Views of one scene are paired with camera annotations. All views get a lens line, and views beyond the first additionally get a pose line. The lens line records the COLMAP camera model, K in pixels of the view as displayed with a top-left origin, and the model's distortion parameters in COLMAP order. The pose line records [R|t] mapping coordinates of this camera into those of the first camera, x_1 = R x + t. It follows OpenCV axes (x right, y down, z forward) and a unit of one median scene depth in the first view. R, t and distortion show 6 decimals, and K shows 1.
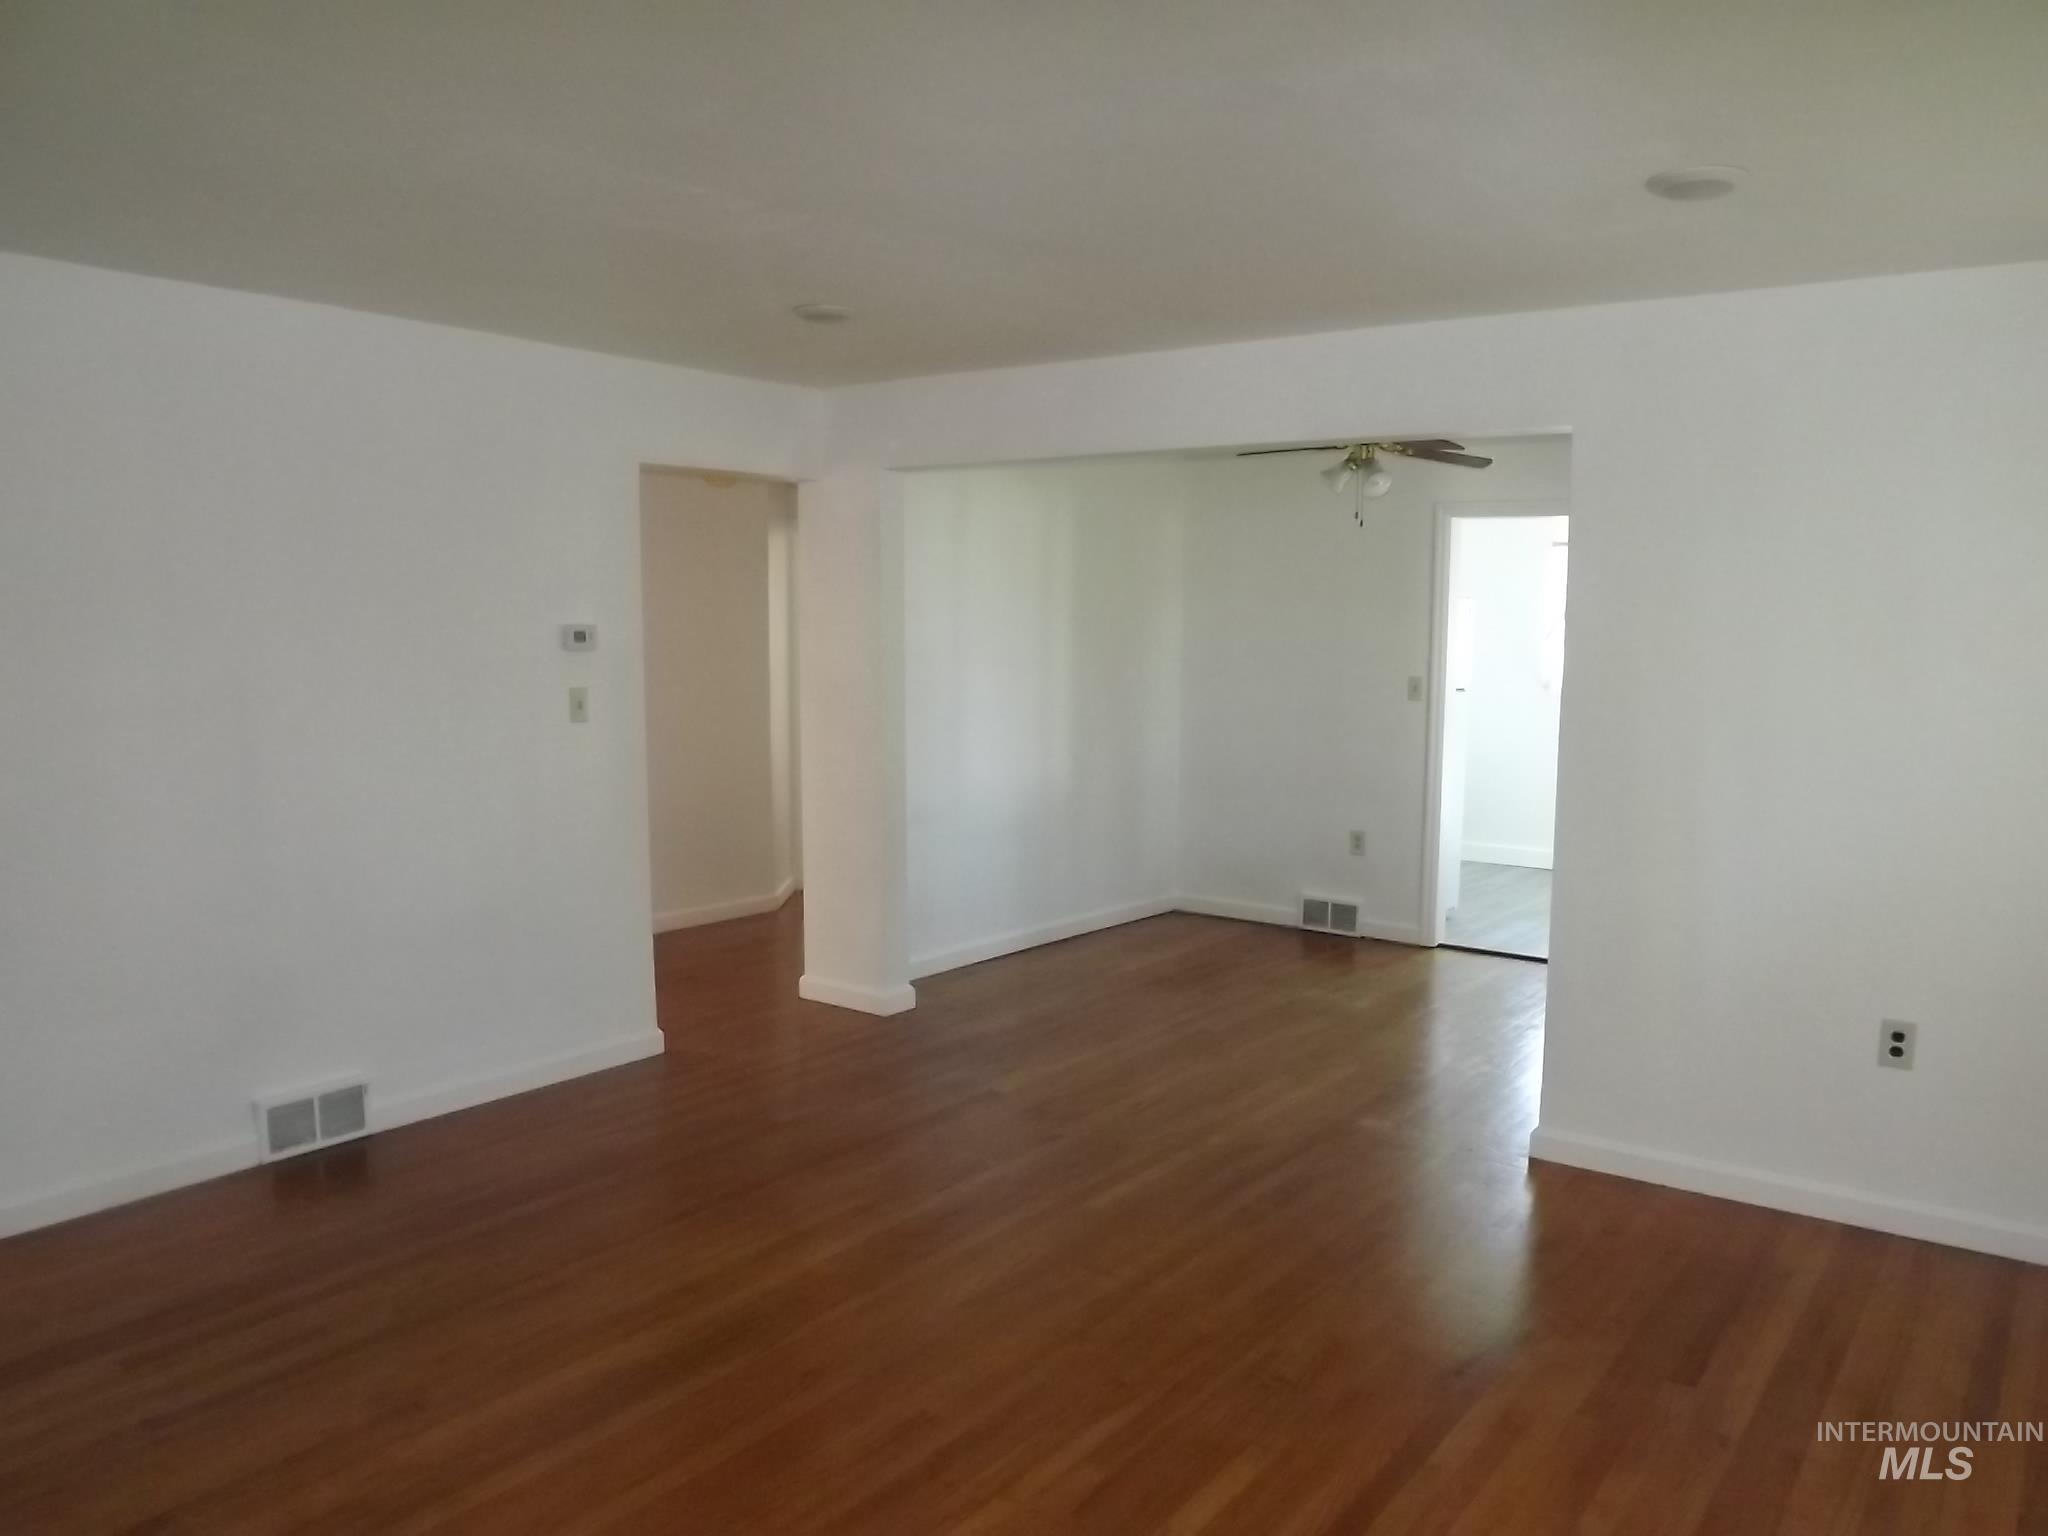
lens RADIAL K [[1527.5, 0, 1035.6], [0, 1527.5, 795.3], [0, 0, 1]] dist [-0.006731, -0.024832]
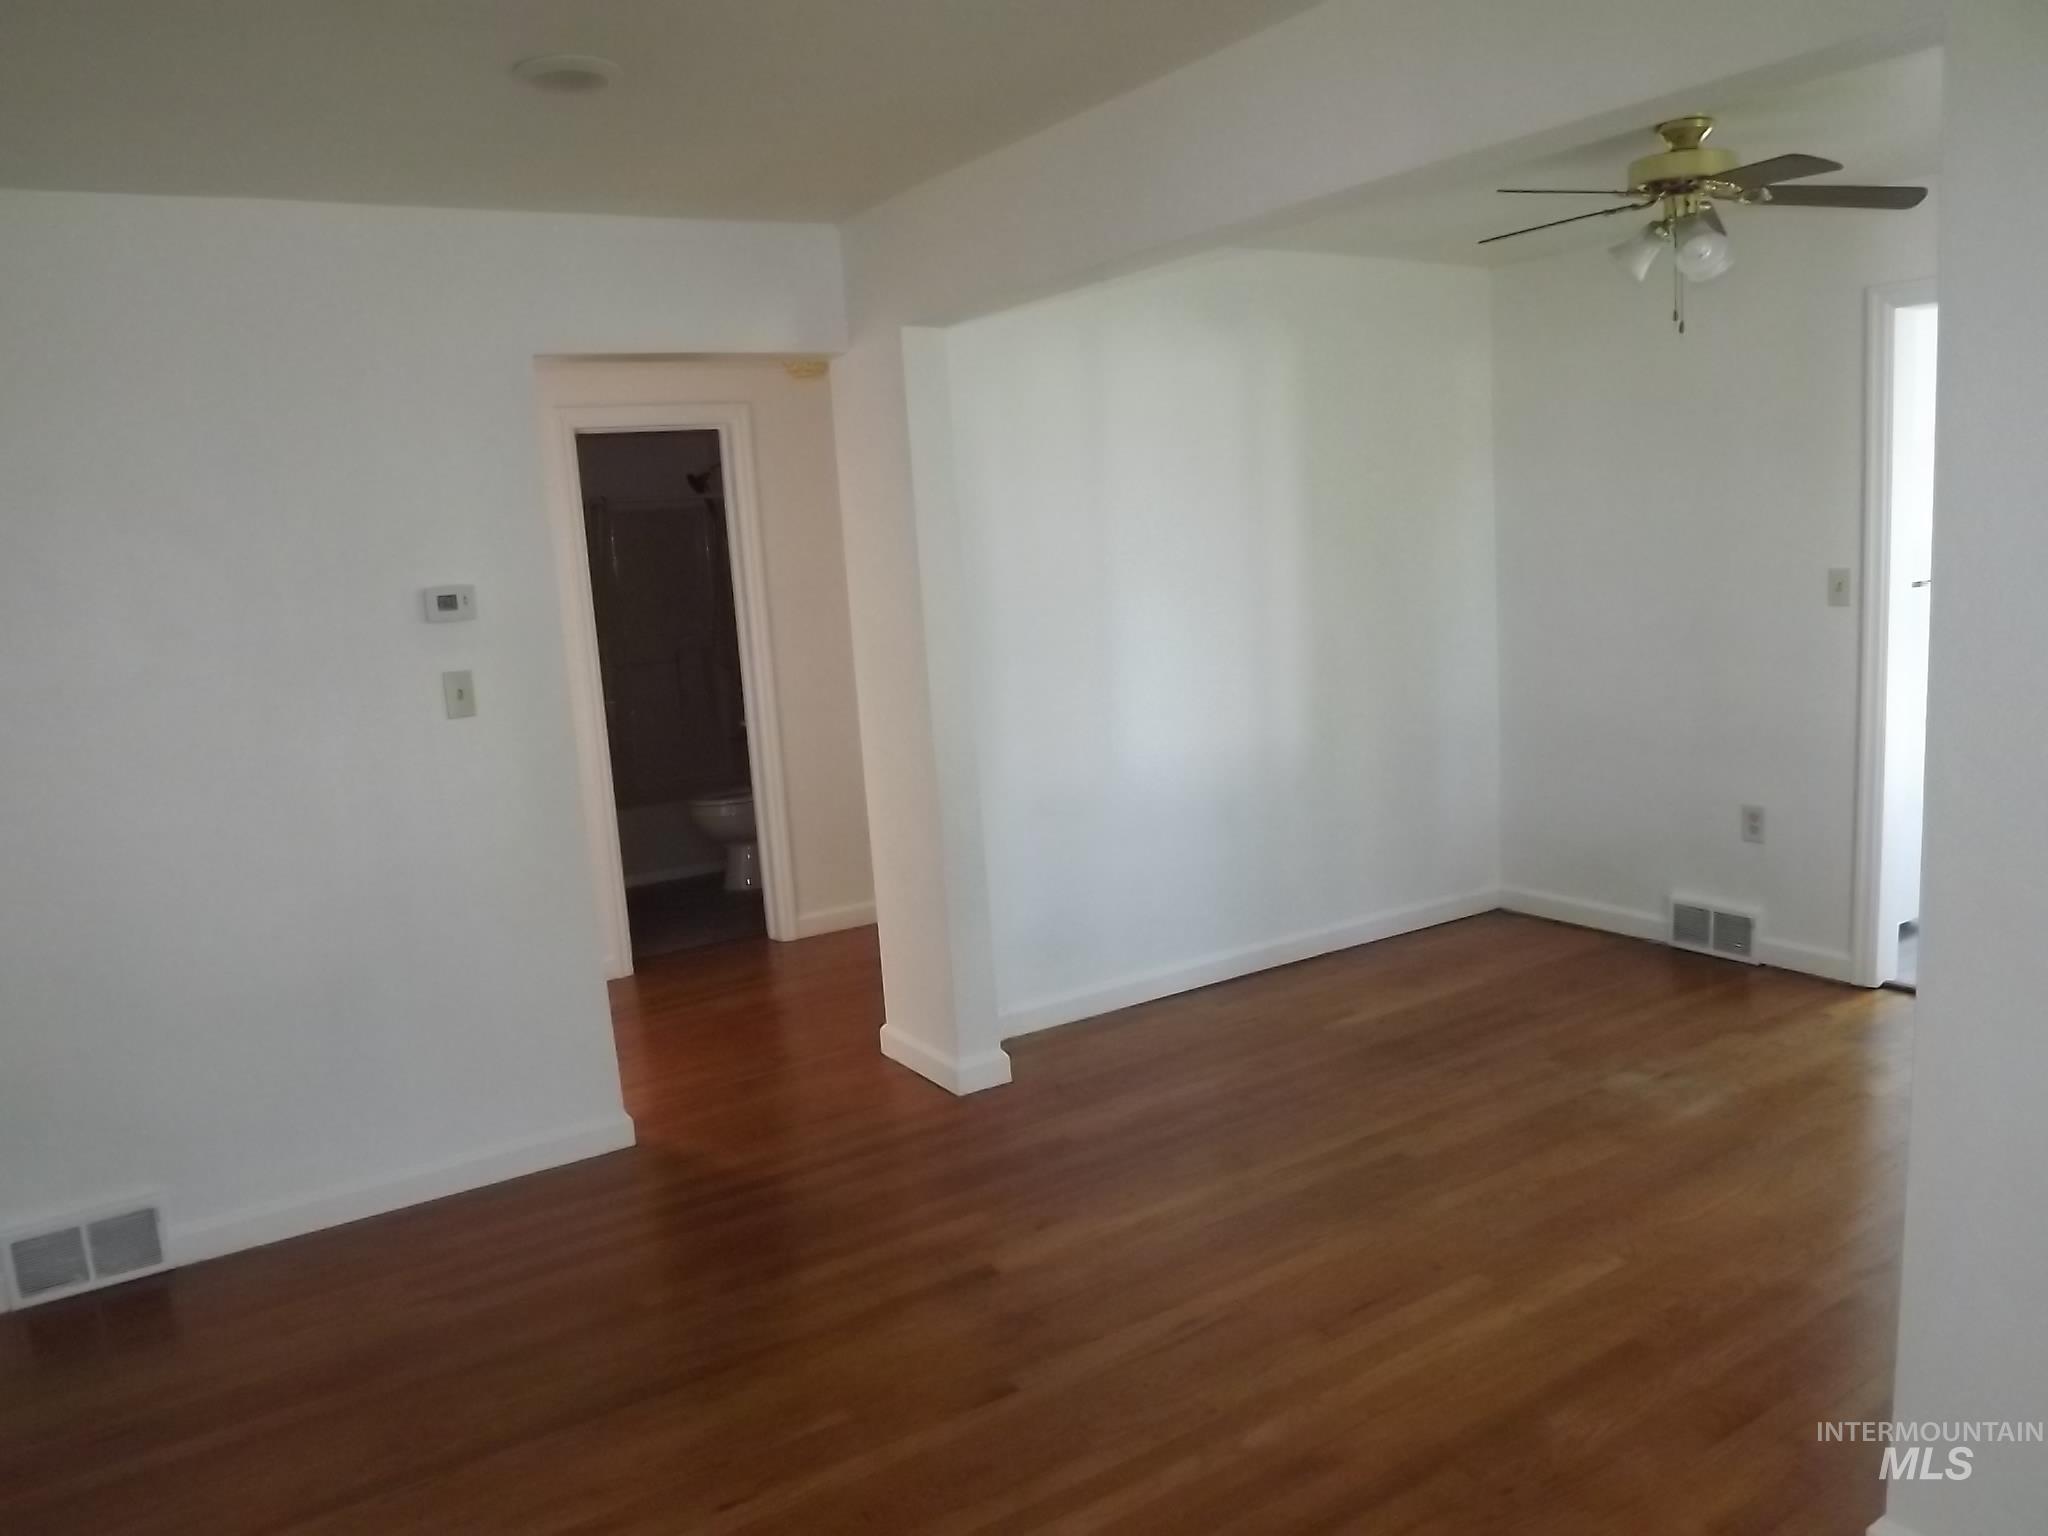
lens RADIAL K [[1515.7, 0, 993.8], [0, 1515.7, 786.0], [0, 0, 1]] dist [-0.048546, 0.003068]
pose [[0.930688, -0.010955, -0.365651, 0.173046], [0.032579, 0.998062, 0.053022, -0.037159], [0.364361, -0.061259, 0.929241, 0.338658]]
